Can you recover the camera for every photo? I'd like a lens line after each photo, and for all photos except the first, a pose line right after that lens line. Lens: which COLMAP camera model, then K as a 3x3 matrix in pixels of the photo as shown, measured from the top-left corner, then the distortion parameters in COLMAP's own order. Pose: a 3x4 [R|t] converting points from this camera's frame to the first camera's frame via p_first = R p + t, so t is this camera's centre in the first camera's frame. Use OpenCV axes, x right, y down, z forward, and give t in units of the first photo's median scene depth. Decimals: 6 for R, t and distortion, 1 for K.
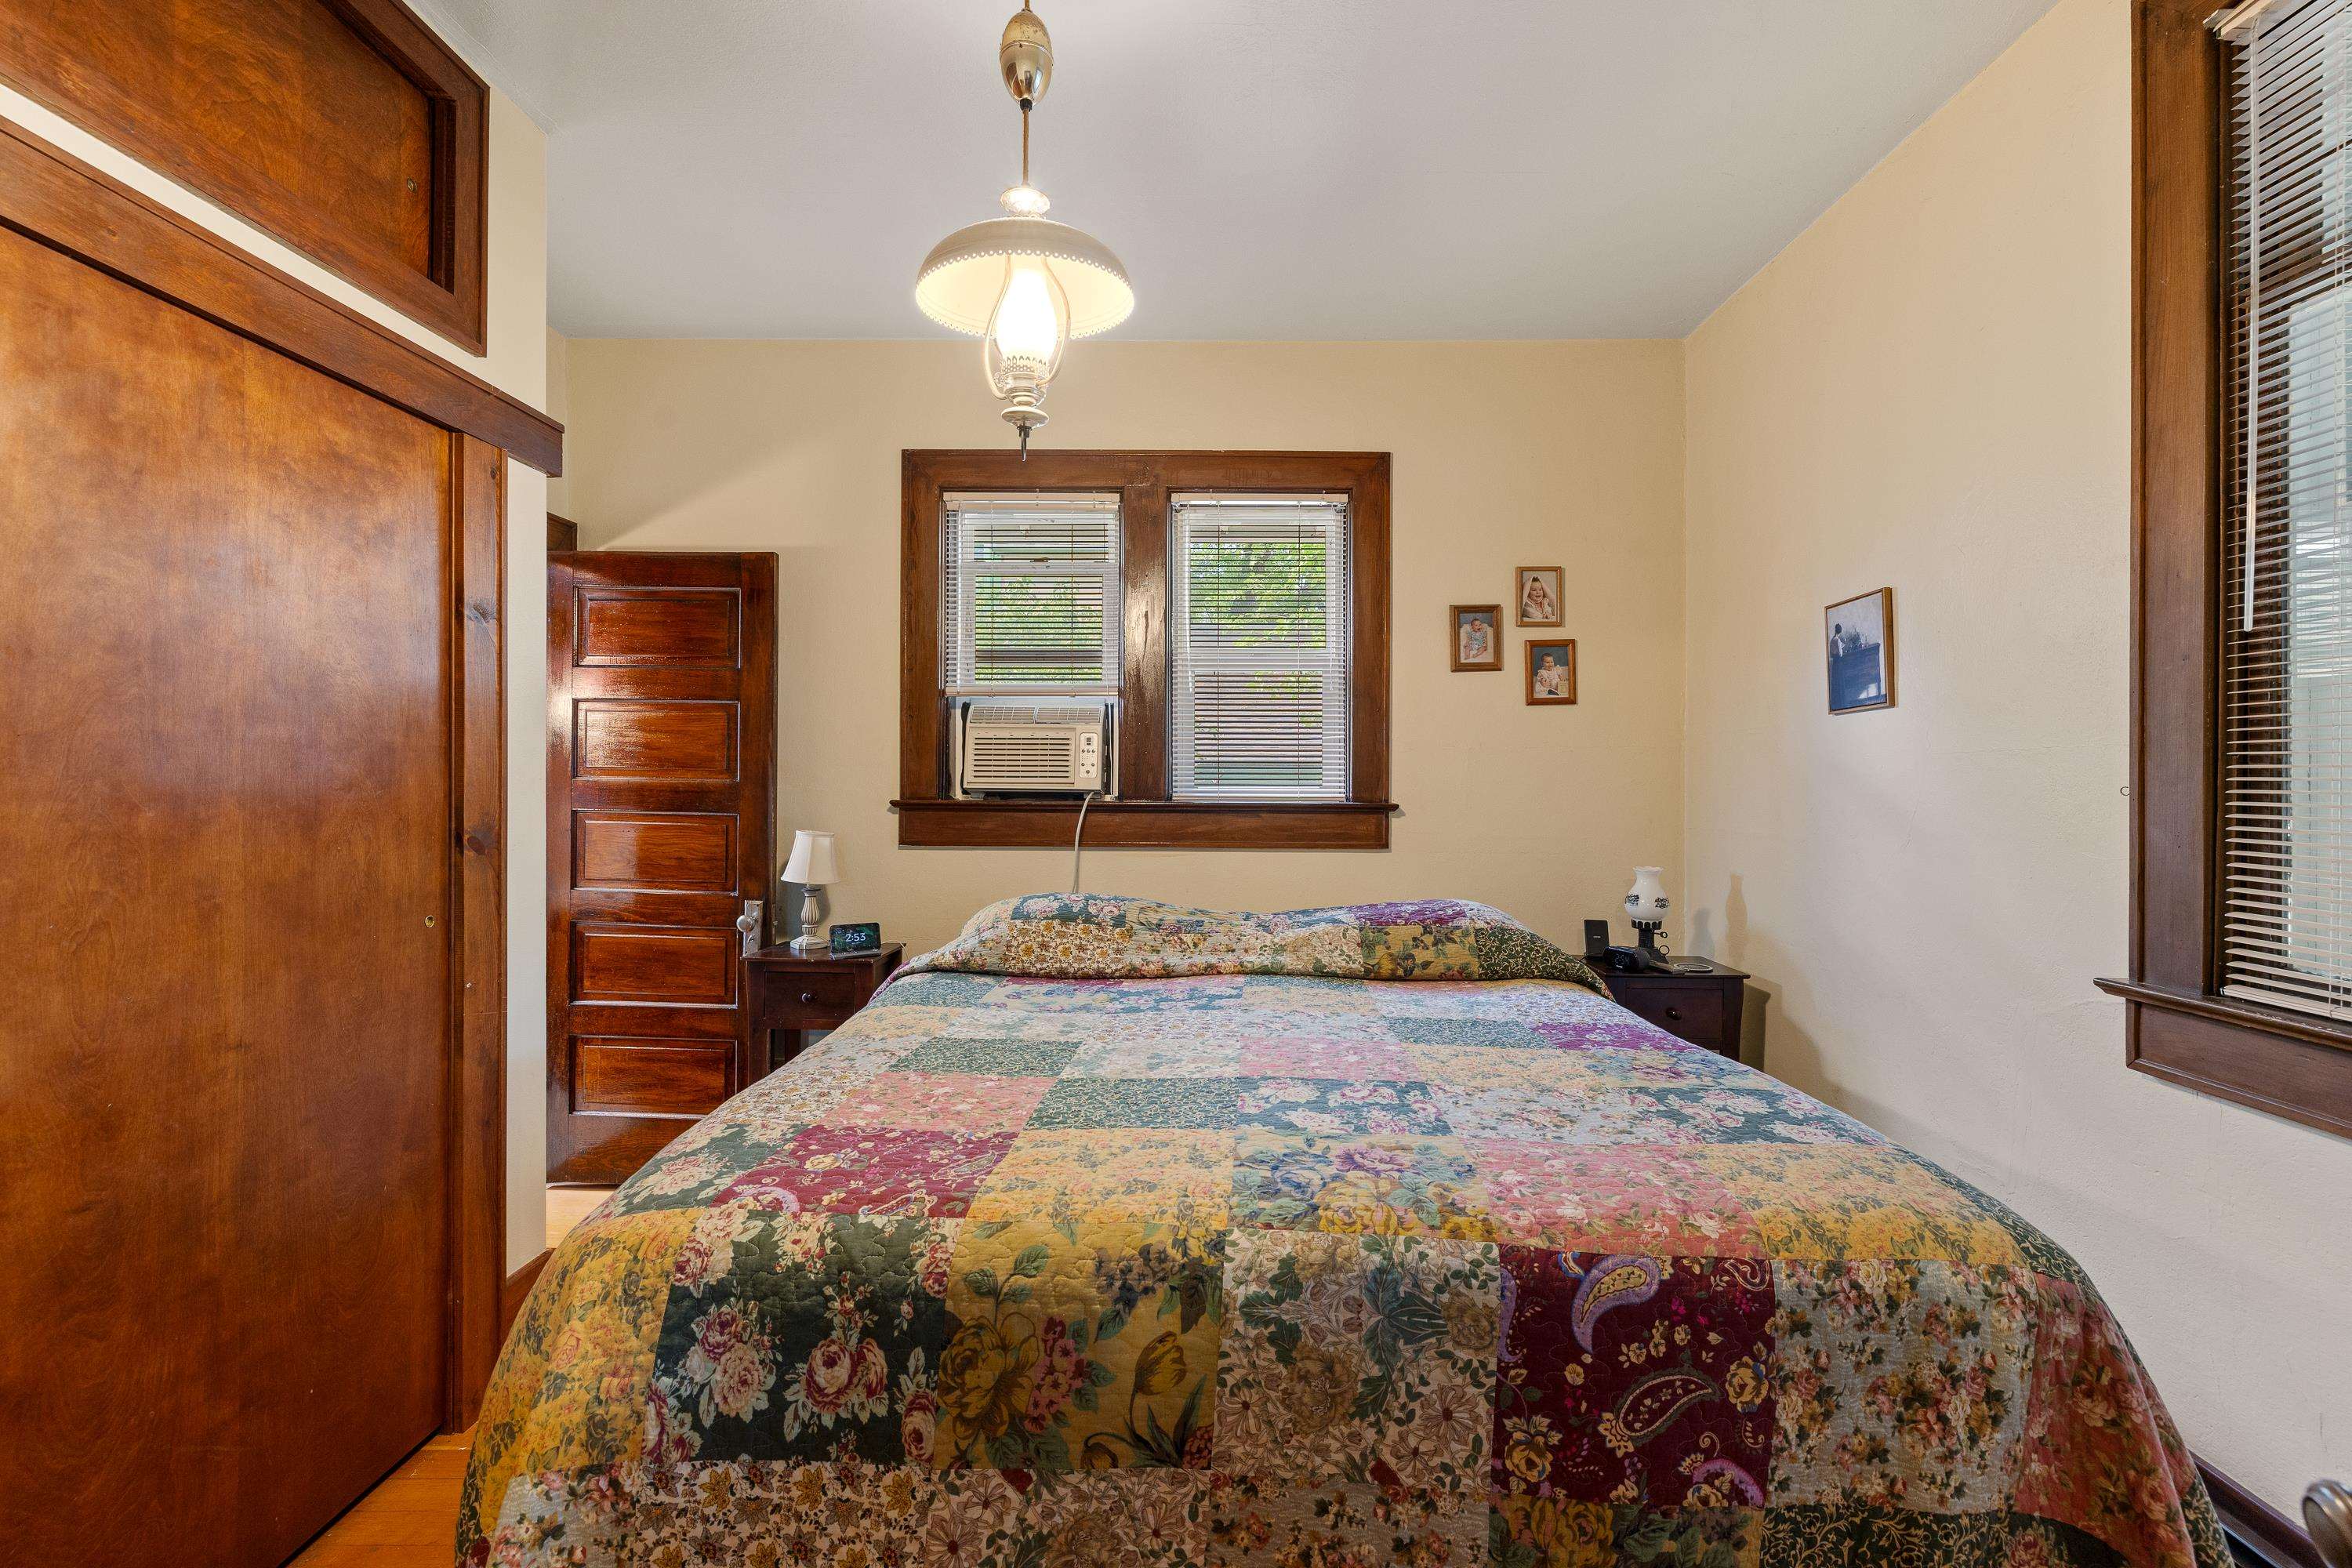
lens RADIAL K [[1012.9, 0, 1172.1], [0, 1012.9, 779.1], [0, 0, 1]] dist [0.004023, -0.000195]
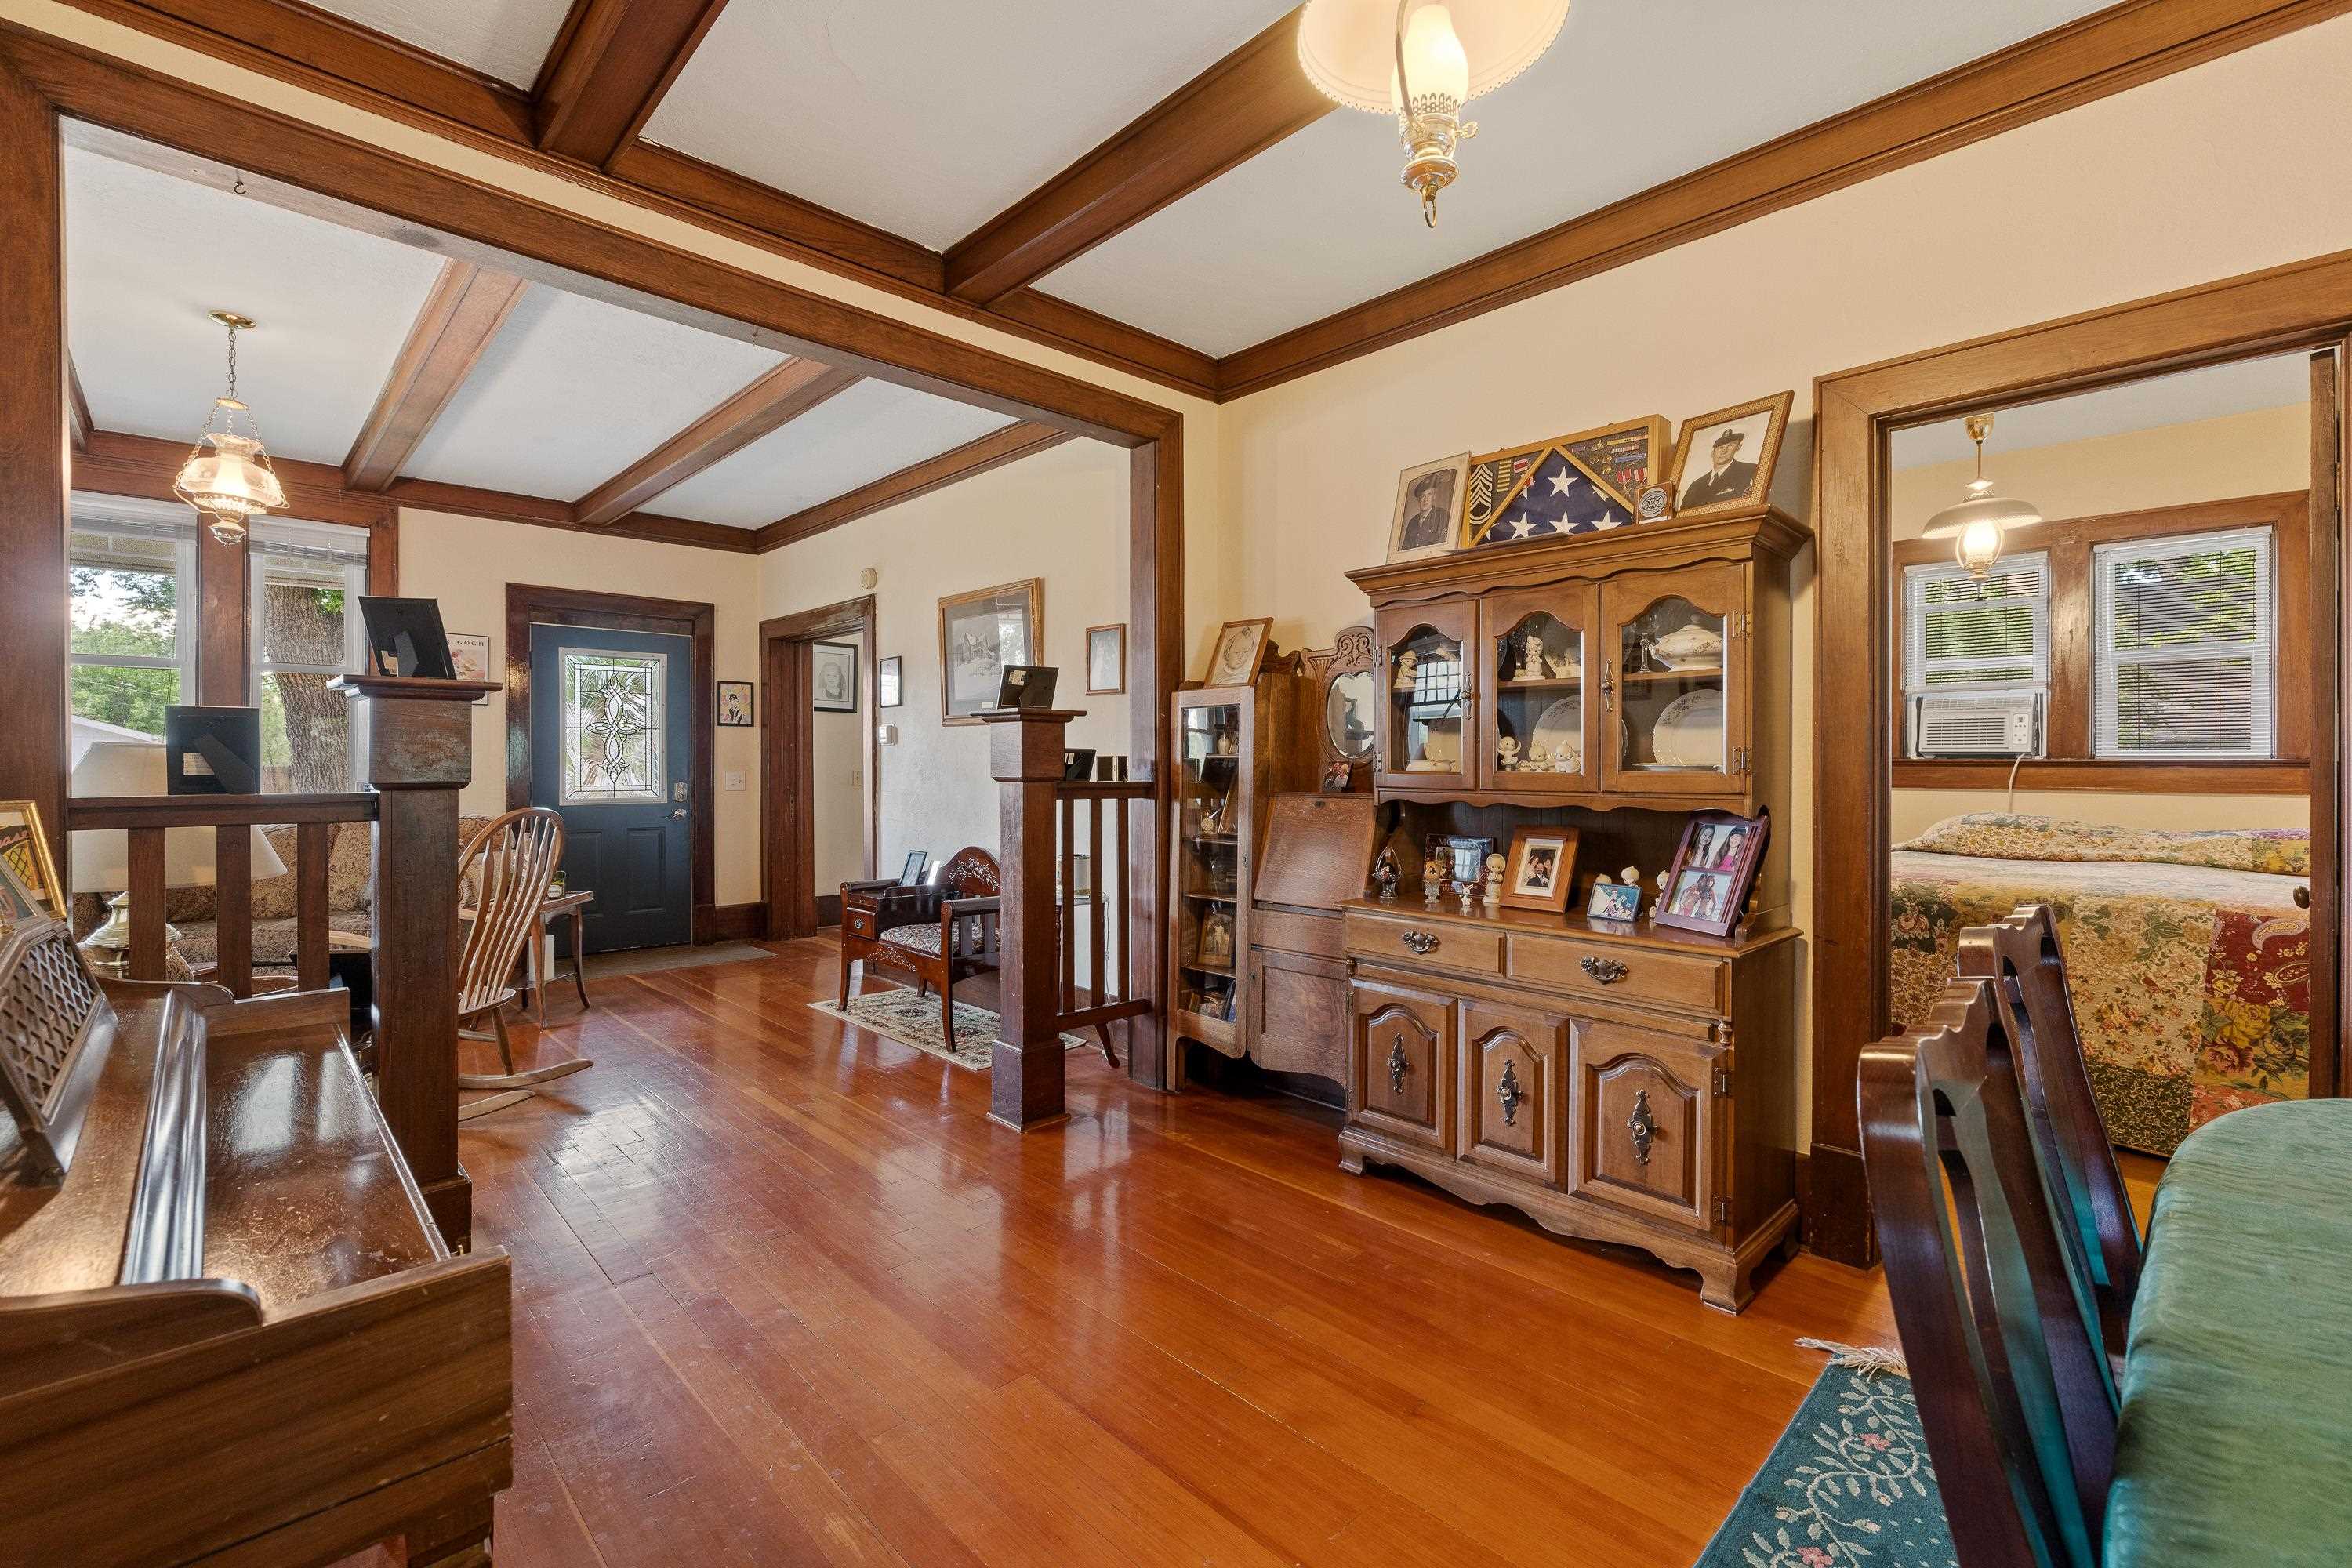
lens RADIAL K [[1012.9, 0, 1211.2], [0, 1012.9, 768.3], [0, 0, 1]] dist [0.004023, -0.000195]
pose [[0.721538, 0.000079, -0.692374, 0.118865], [-0.000875, 0.999999, -0.000799, 0.047016], [0.692374, 0.001182, 0.721538, -1.156680]]
